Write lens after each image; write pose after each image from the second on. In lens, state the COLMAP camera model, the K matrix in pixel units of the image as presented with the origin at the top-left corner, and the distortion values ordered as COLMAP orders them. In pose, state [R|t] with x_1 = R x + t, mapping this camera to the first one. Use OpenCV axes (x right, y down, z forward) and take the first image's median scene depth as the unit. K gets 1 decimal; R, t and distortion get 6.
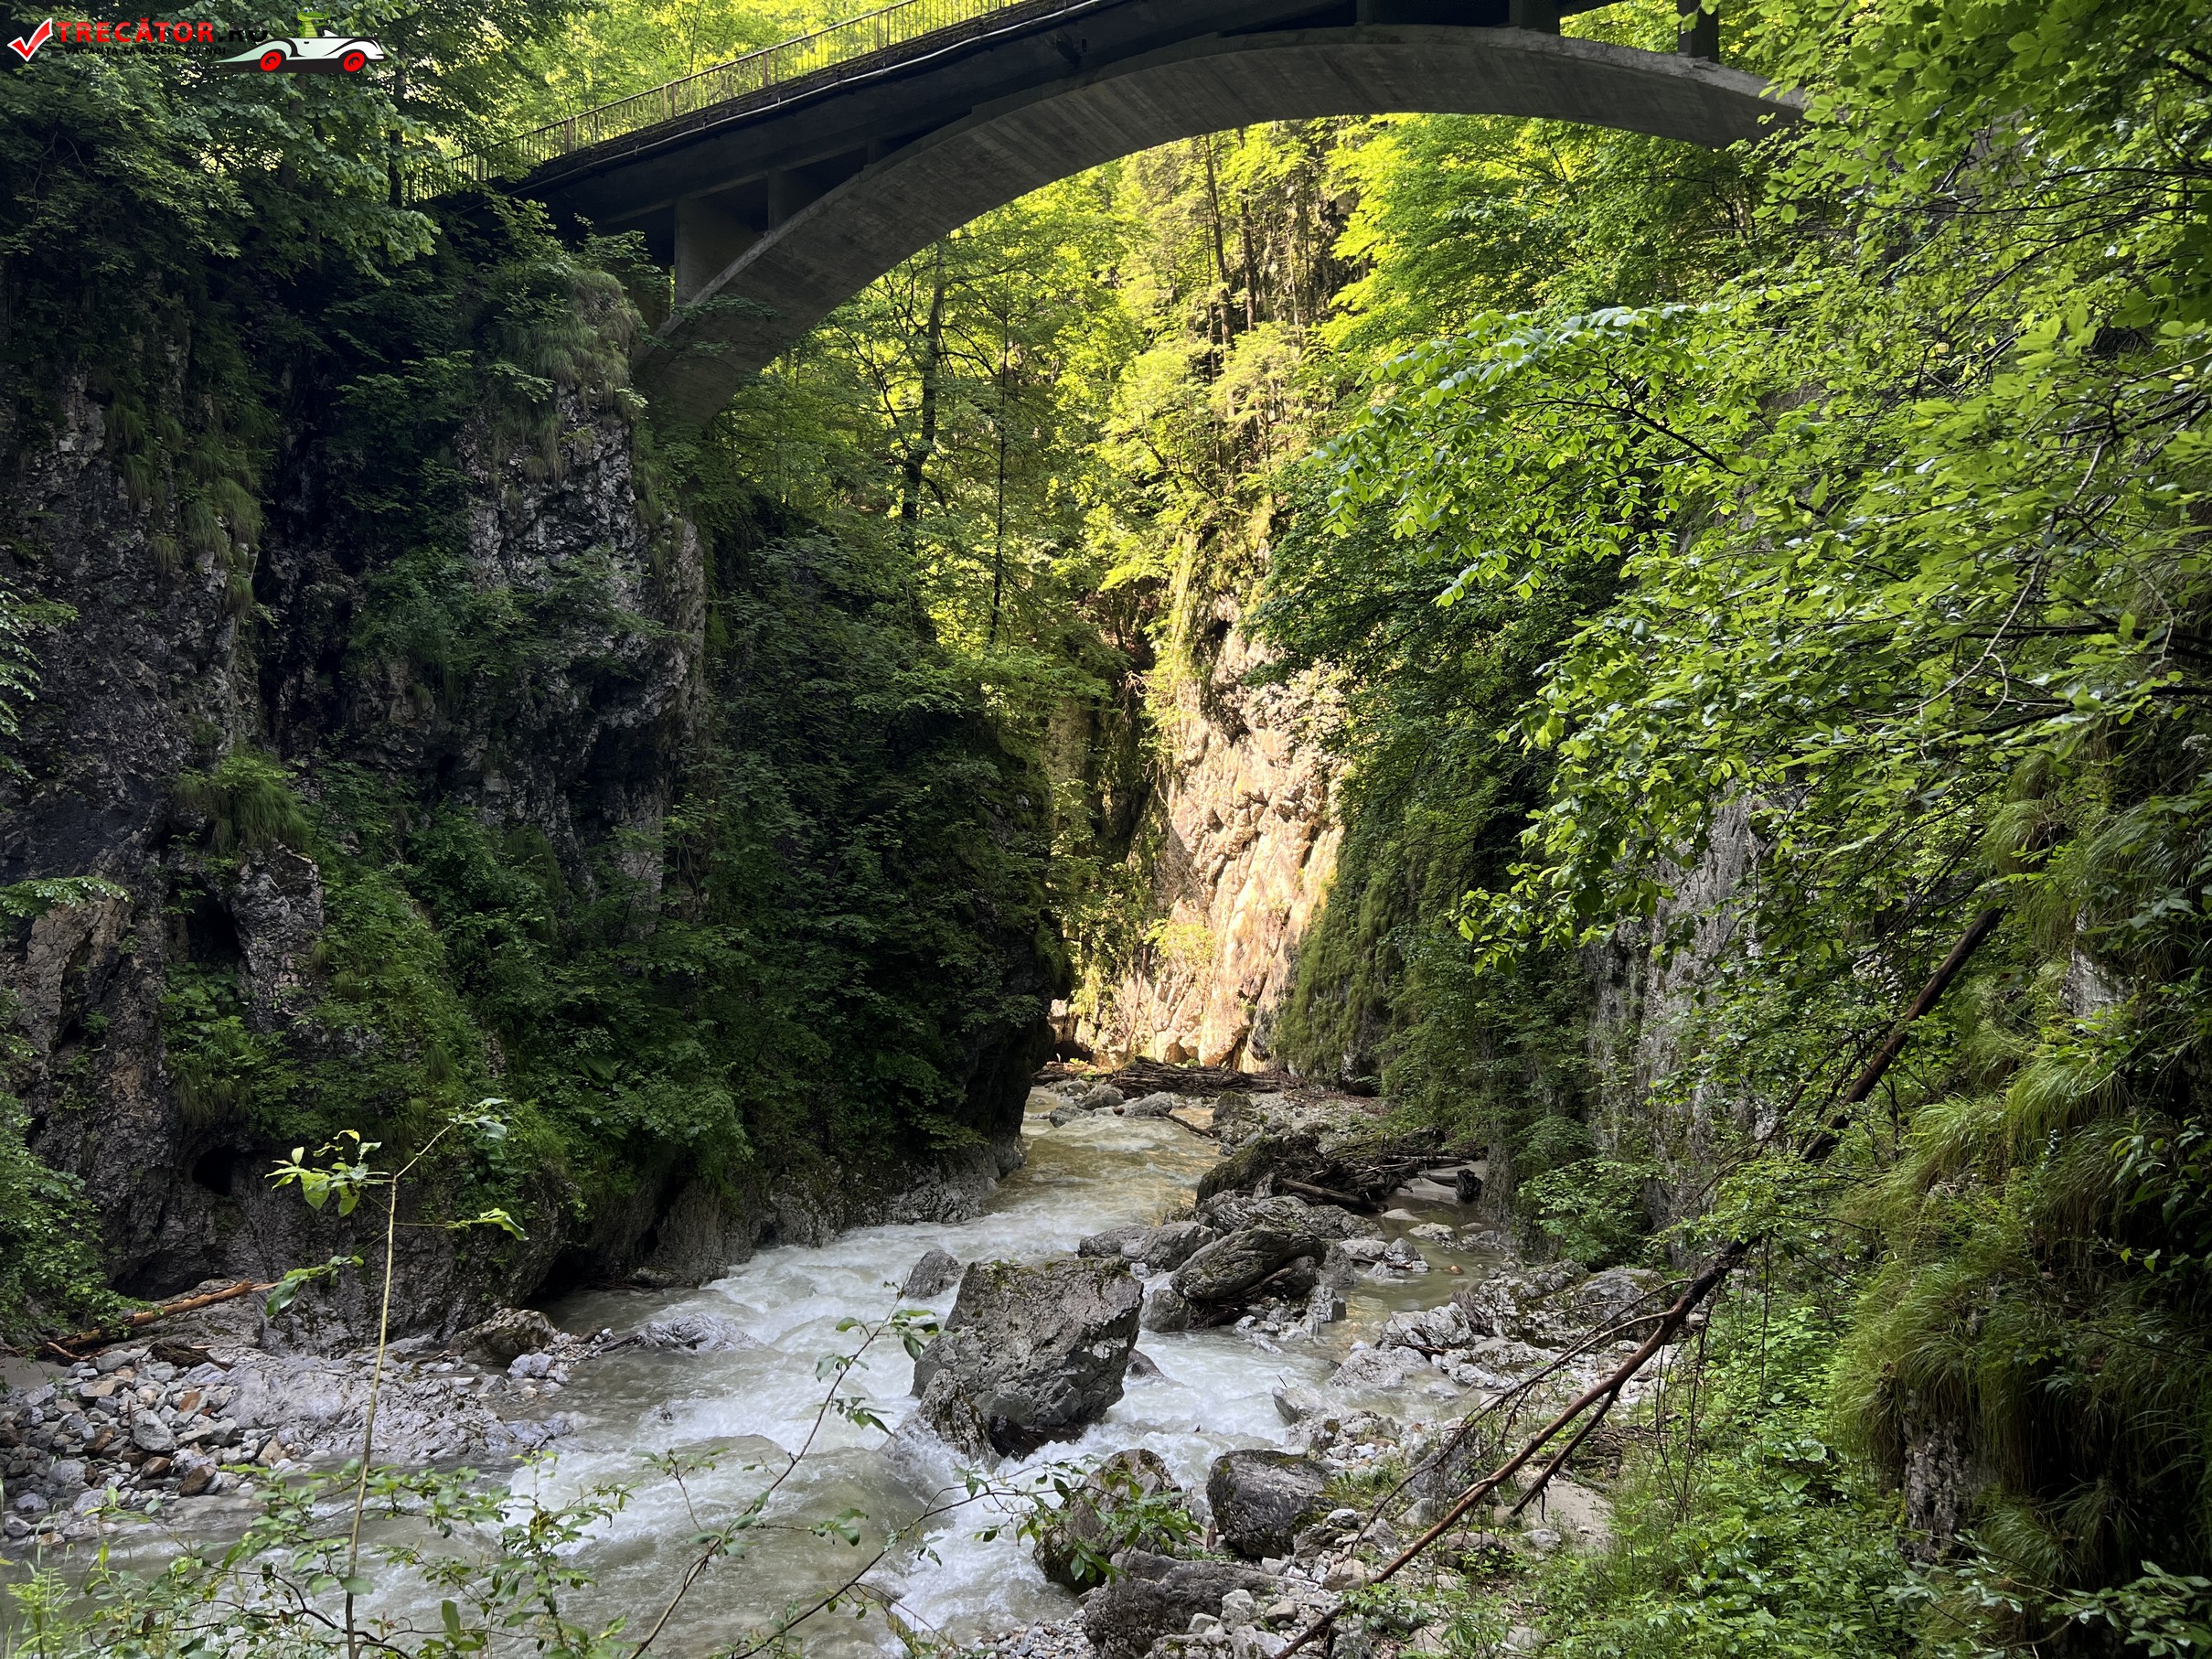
lens RADIAL K [[1671.9, 0, 1096.8], [0, 1671.9, 826.4], [0, 0, 1]] dist [0.054978, -0.059658]
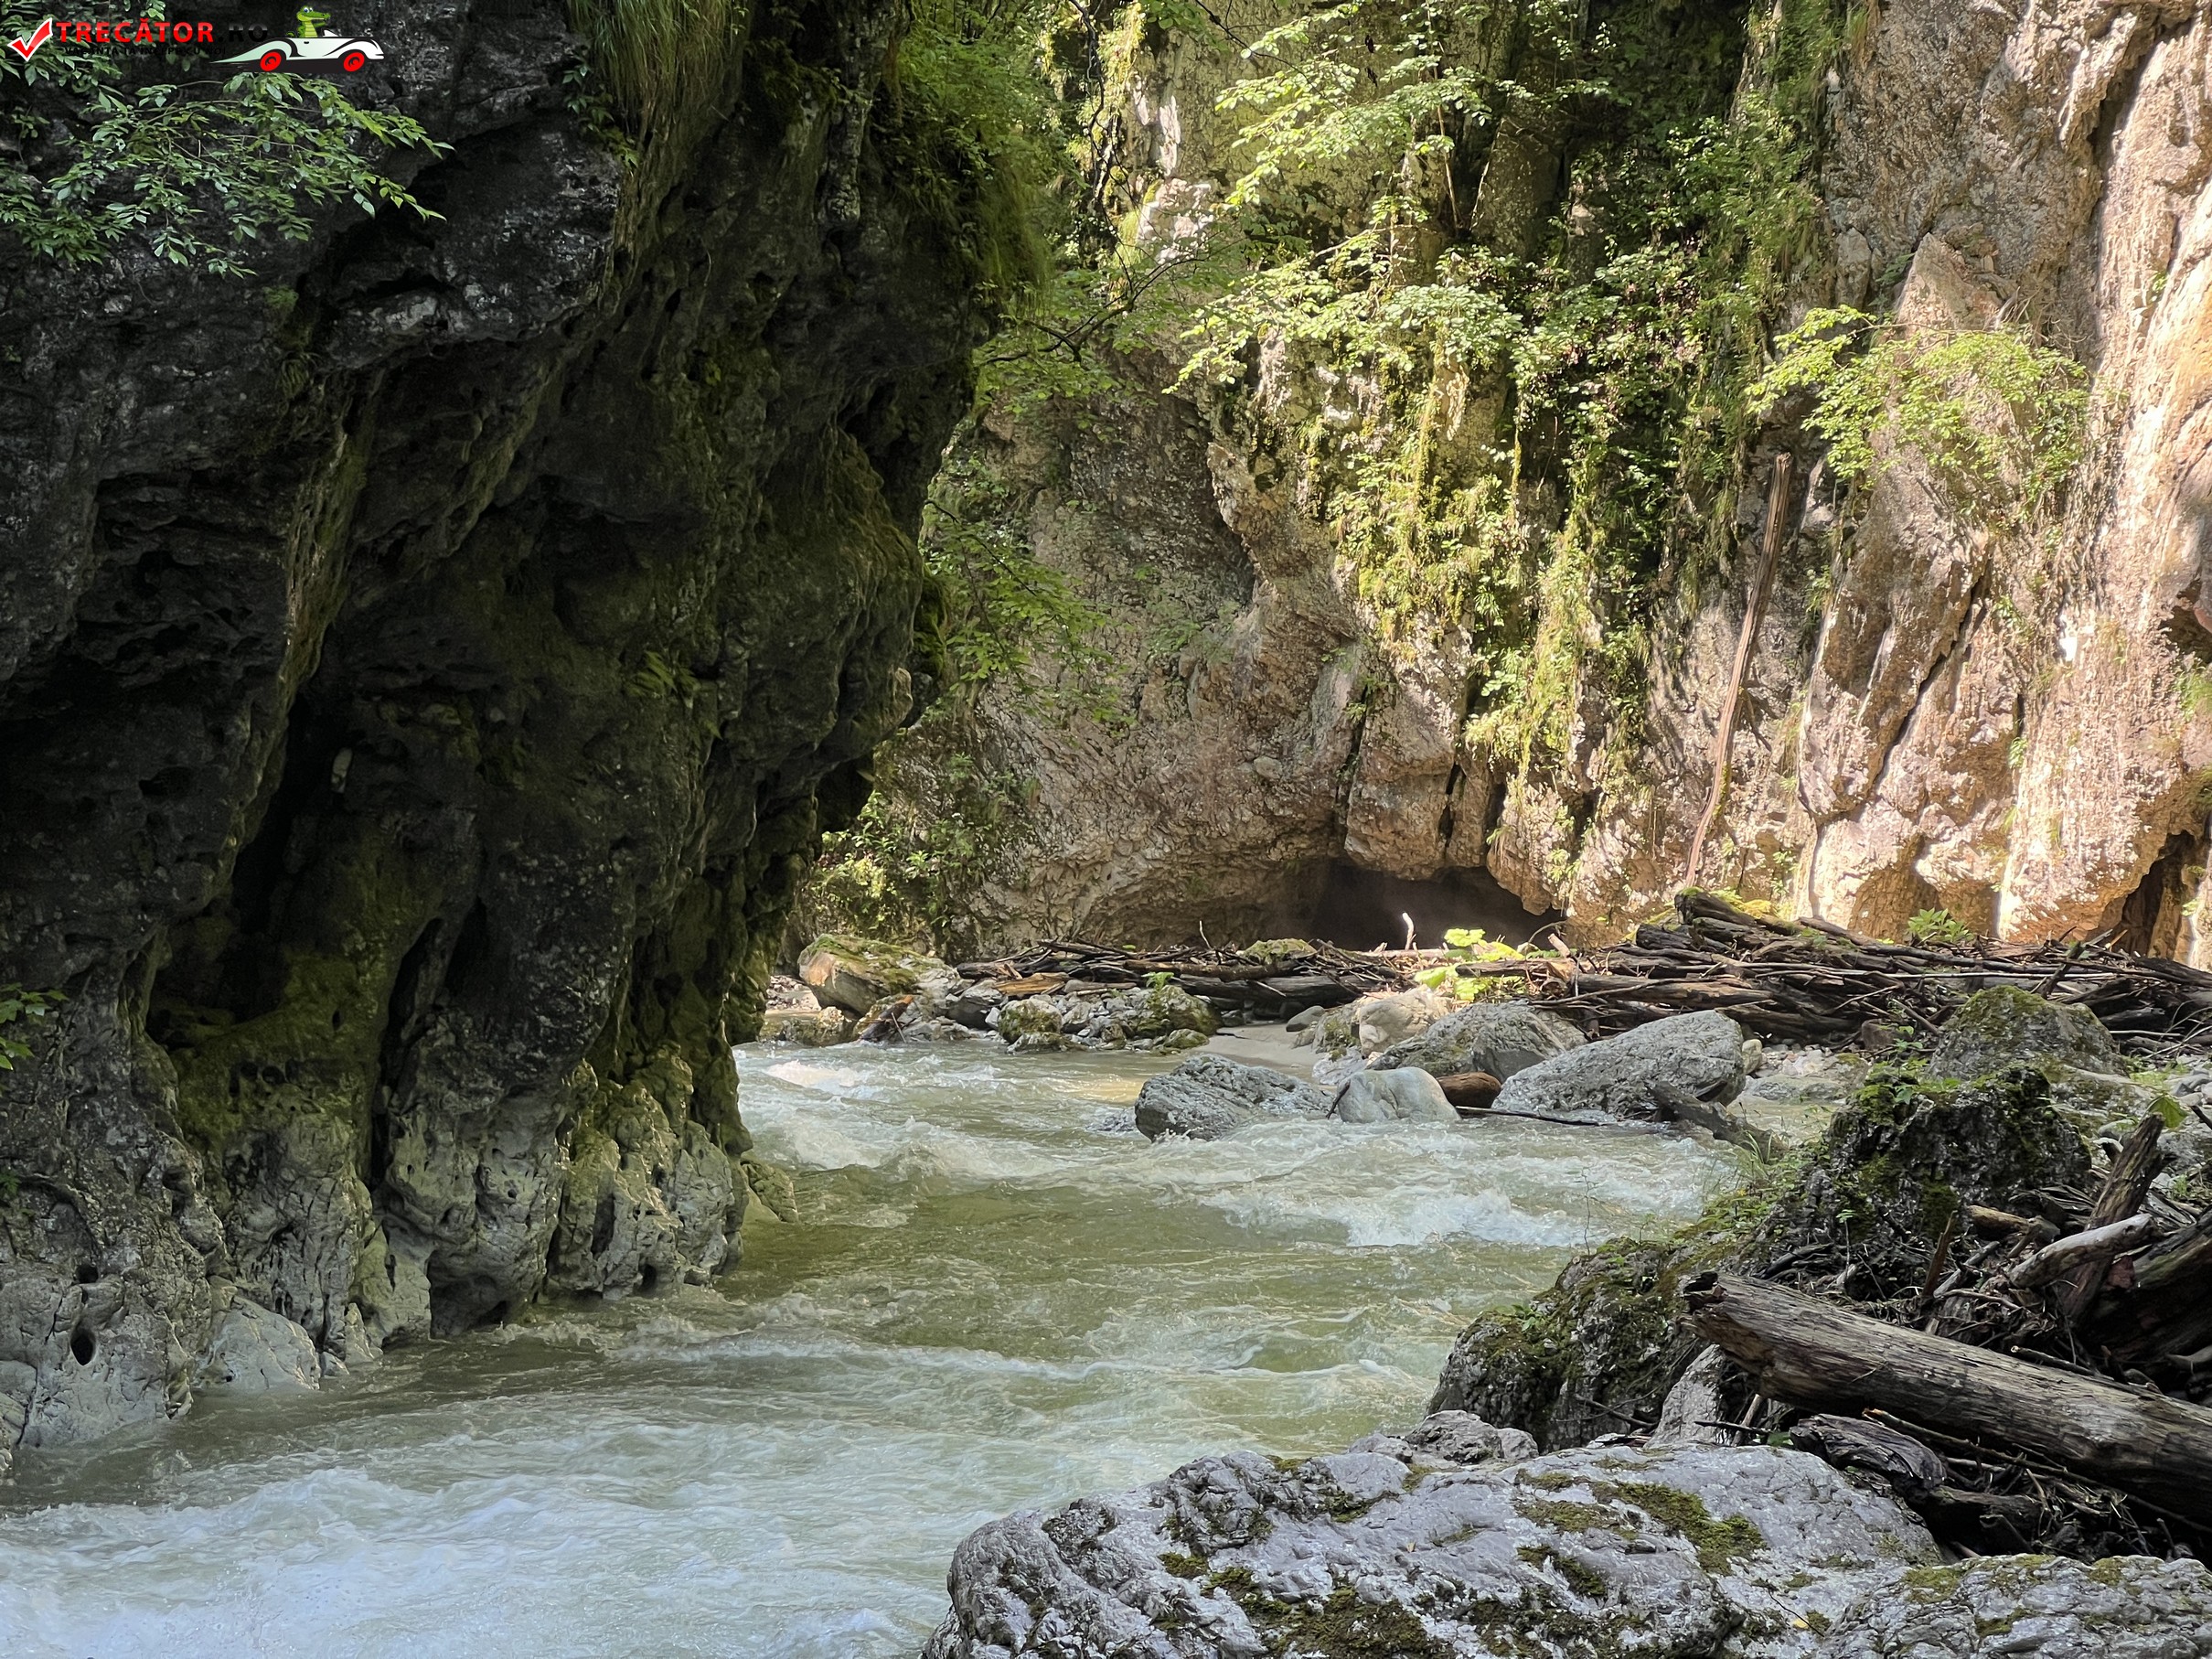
lens RADIAL K [[4962.3, 0, 1106.0], [0, 4962.3, 829.5], [0, 0, 1]] dist [-0.241957, 6.071593]
pose [[0.984791, 0.022561, -0.172272, 0.141132], [-0.009093, 0.996867, 0.078572, 0.181211], [0.173505, -0.075810, 0.981911, 0.796525]]
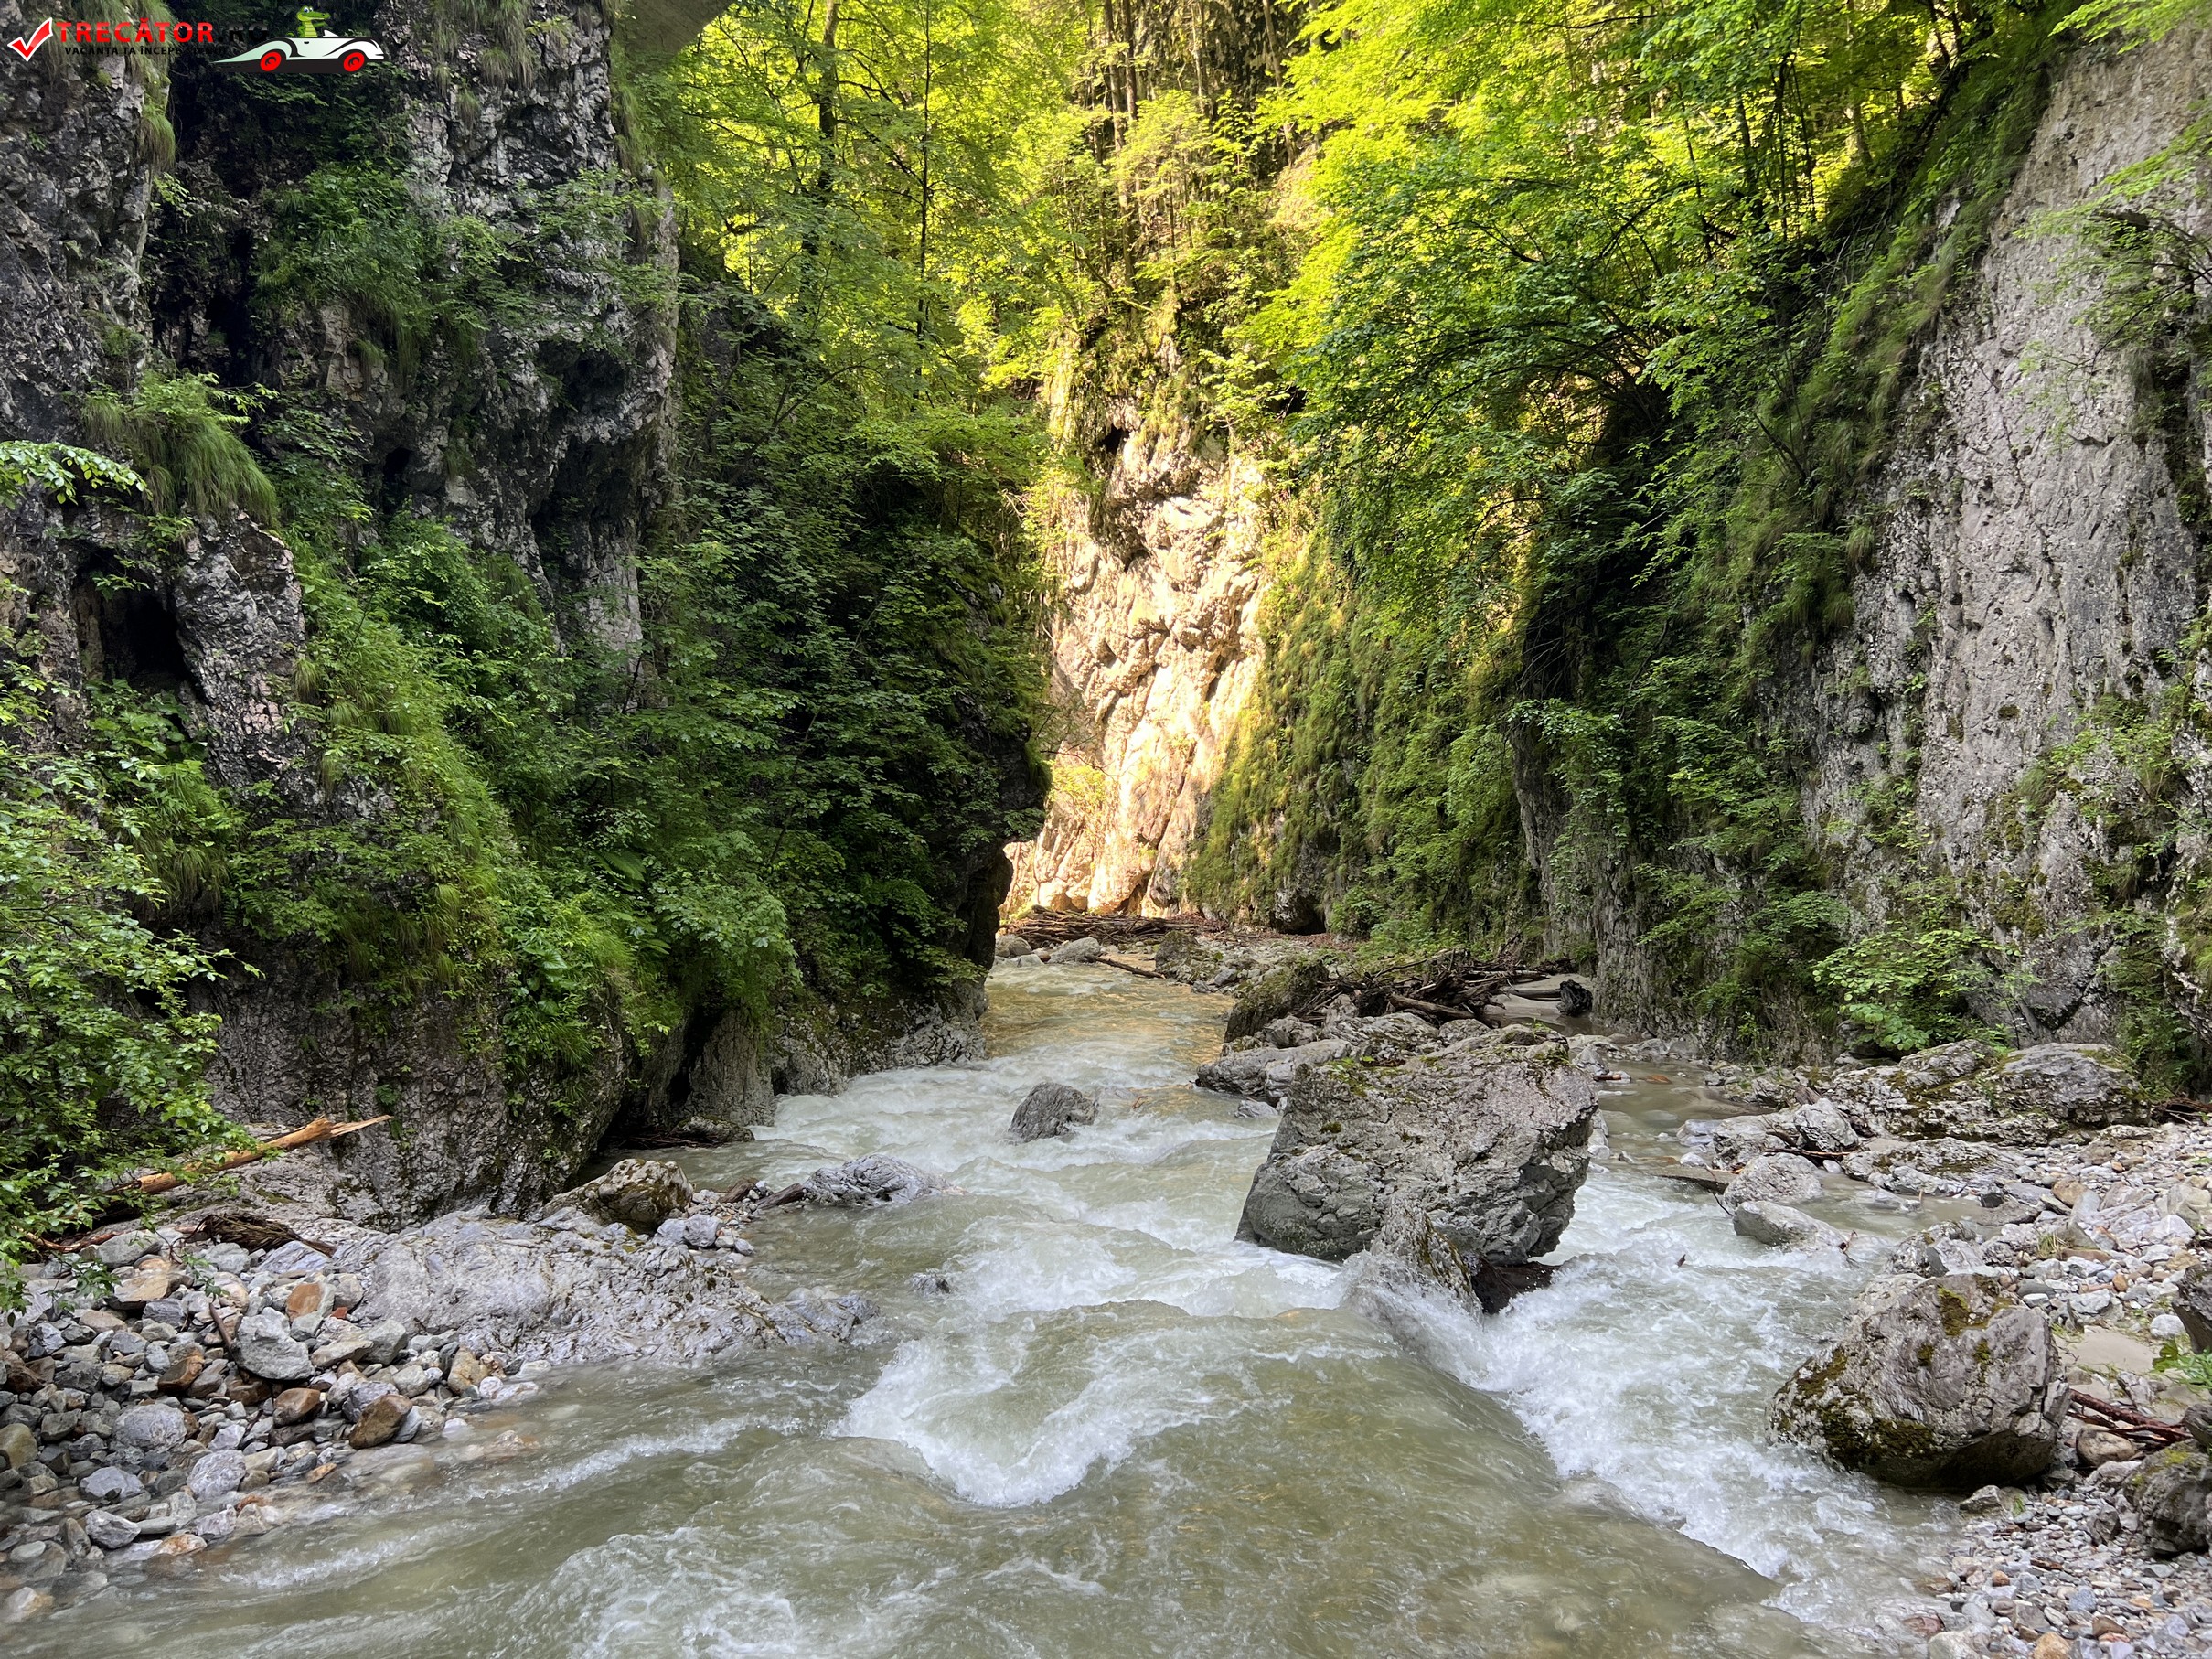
lens RADIAL K [[1666.0, 0, 1110.1], [0, 1666.0, 835.3], [0, 0, 1]] dist [0.057003, -0.061318]
pose [[0.986496, -0.017388, 0.162862, -0.194198], [0.005485, 0.997299, 0.073250, 0.072105], [-0.163695, -0.071368, 0.983926, 0.202886]]
